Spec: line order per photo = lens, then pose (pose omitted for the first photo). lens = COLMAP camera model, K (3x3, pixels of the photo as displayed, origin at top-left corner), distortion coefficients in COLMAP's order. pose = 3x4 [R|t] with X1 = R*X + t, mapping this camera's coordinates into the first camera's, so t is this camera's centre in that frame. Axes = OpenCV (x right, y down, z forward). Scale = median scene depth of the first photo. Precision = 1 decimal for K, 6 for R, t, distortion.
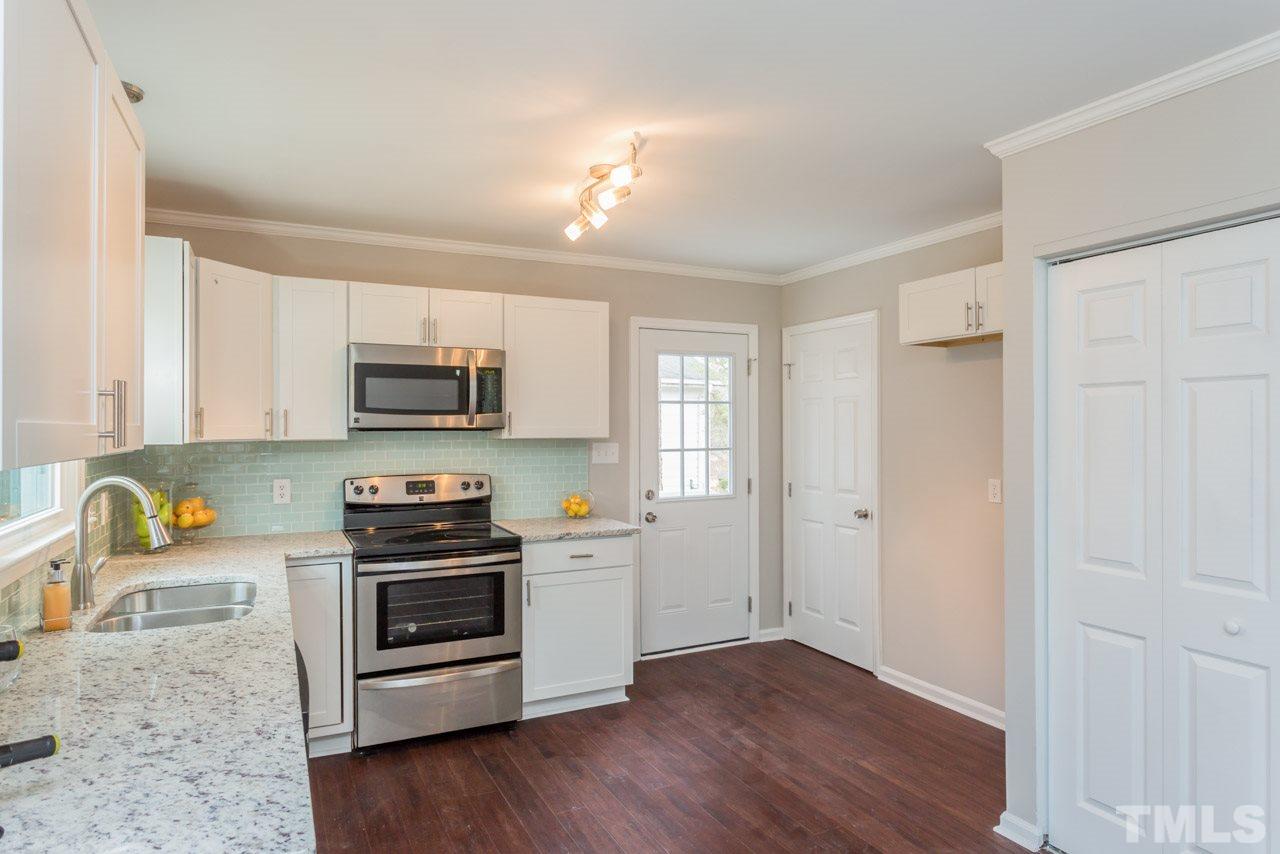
lens RADIAL K [[748.2, 0, 650.2], [0, 748.2, 425.3], [0, 0, 1]] dist [0.000255, 0.002219]
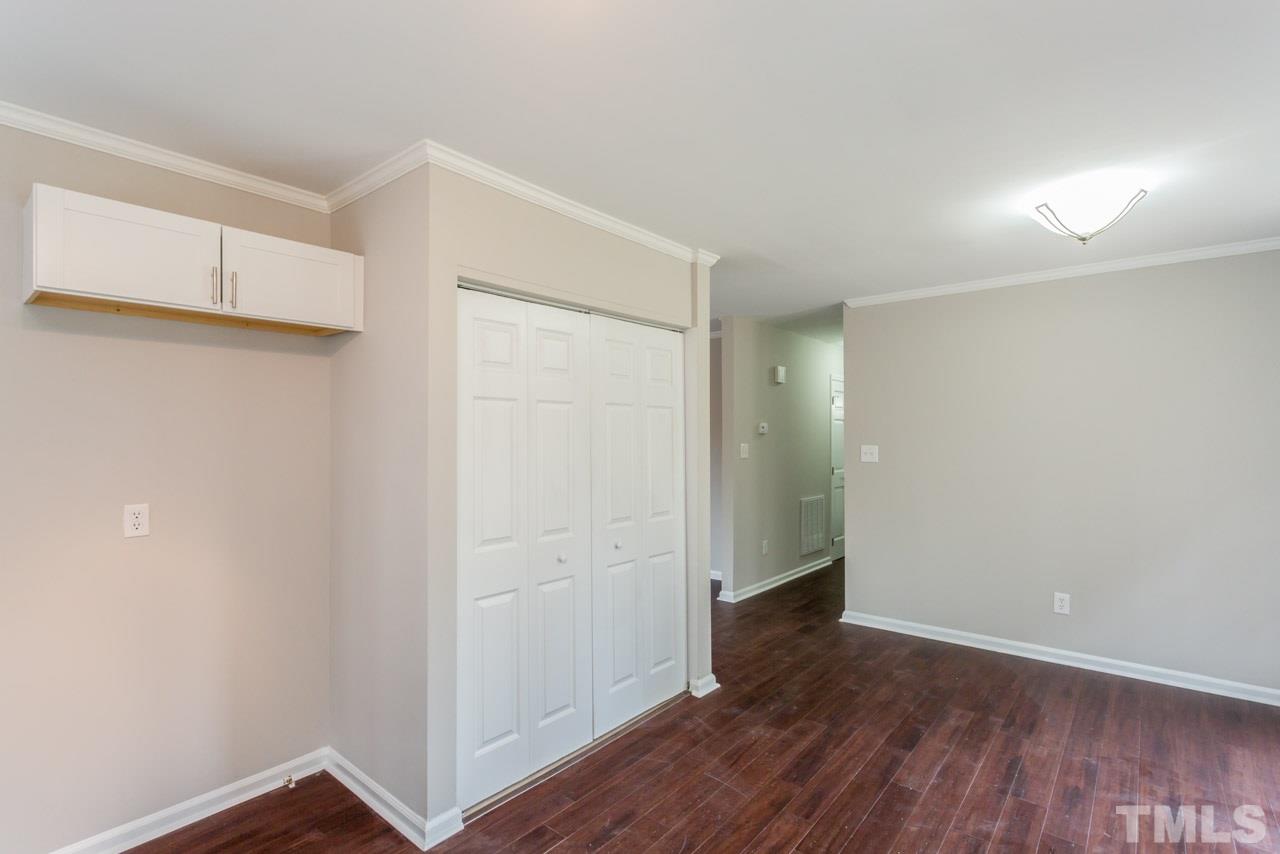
lens RADIAL K [[611.0, 0, 638.8], [0, 611.0, 433.6], [0, 0, 1]] dist [-0.000165, 0.000010]
pose [[-0.400556, 0.006871, 0.916246, -0.274811], [-0.001429, 0.999966, -0.008124, 0.007016], [-0.916271, -0.004564, -0.400533, 0.772861]]
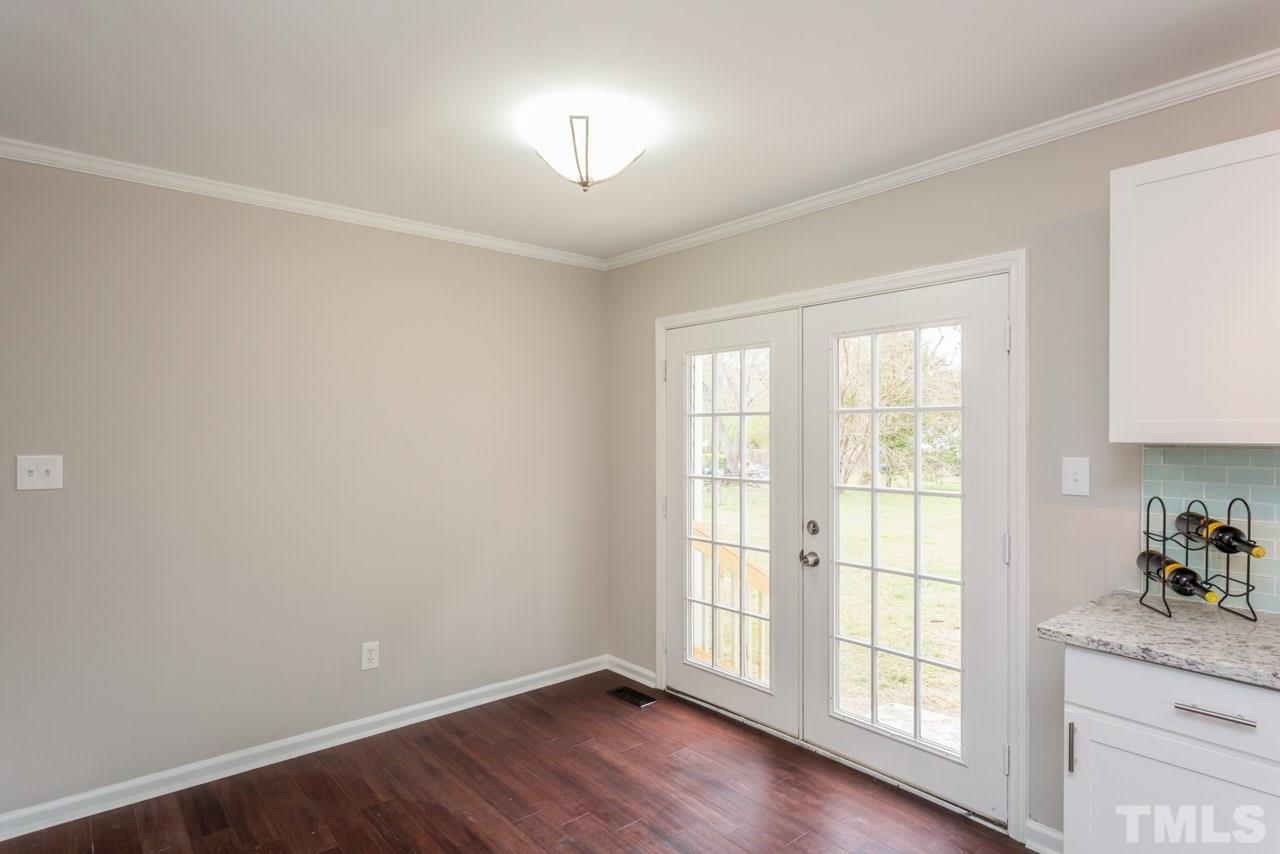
lens RADIAL K [[689.3, 0, 637.9], [0, 689.3, 435.6], [0, 0, 1]] dist [0.000448, 0.000105]
pose [[-0.971585, 0.006177, -0.236612, 0.262173], [0.006406, 0.999979, -0.000201, 0.005295], [0.236606, -0.001711, -0.971604, 0.642813]]
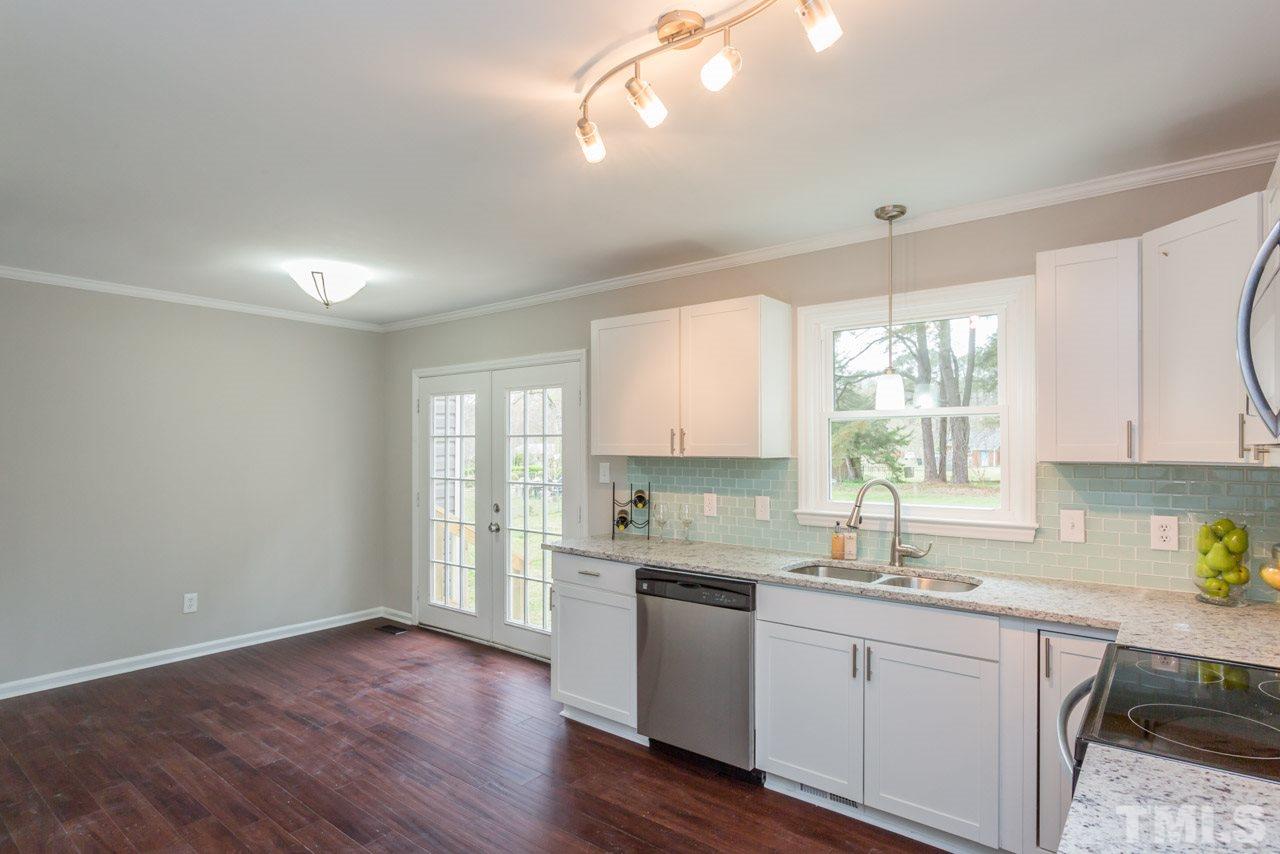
lens RADIAL K [[668.0, 0, 641.3], [0, 668.0, 446.7], [0, 0, 1]] dist [-0.001343, 0.000414]
pose [[-0.905118, 0.001644, -0.425158, 0.158454], [0.003466, 0.999988, -0.003513, 0.004112], [0.425147, -0.004653, -0.905113, 1.171738]]
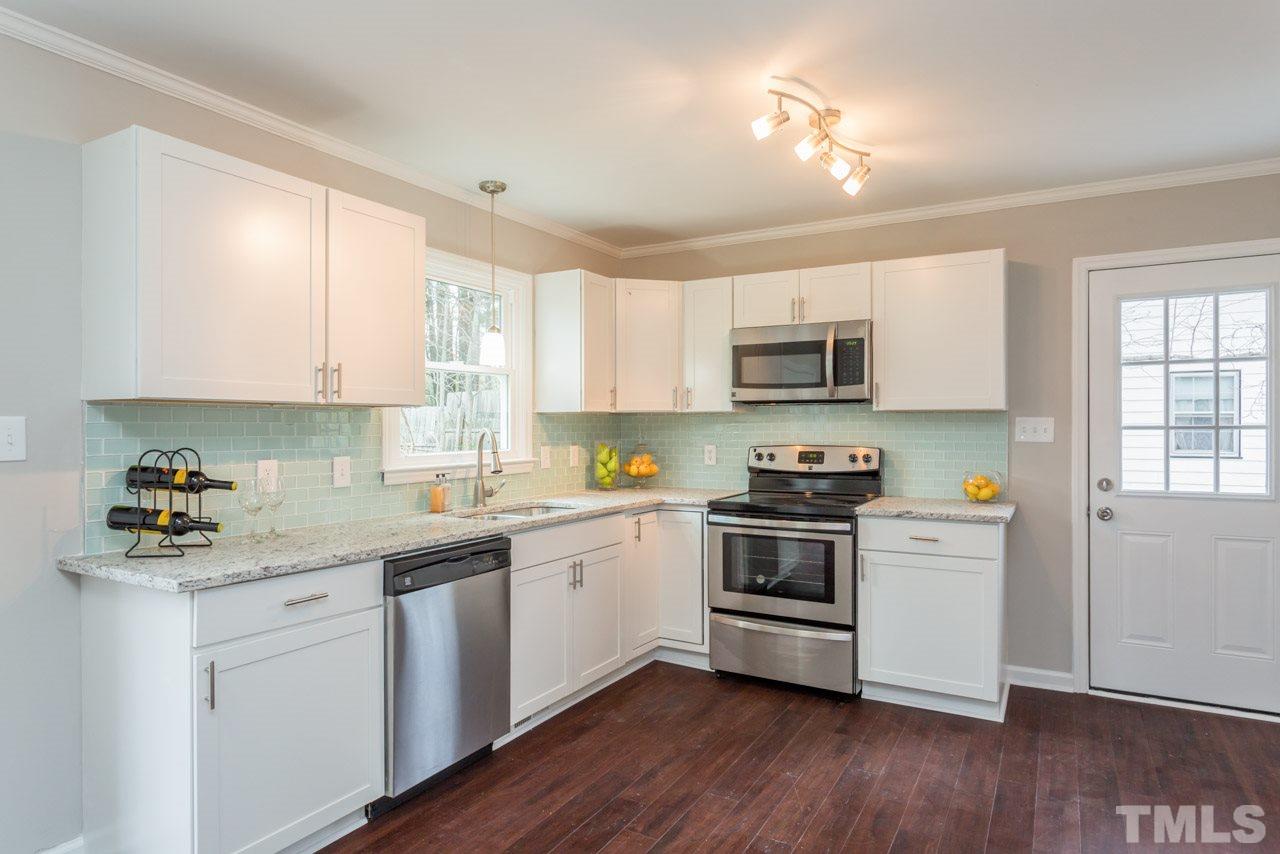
lens RADIAL K [[748.2, 0, 650.2], [0, 748.2, 425.3], [0, 0, 1]] dist [0.000255, 0.002219]
pose [[0.561435, 0.003643, -0.827513, 0.475834], [0.003238, 0.999973, 0.006599, 0.031372], [0.827515, -0.006384, 0.561408, 0.224675]]
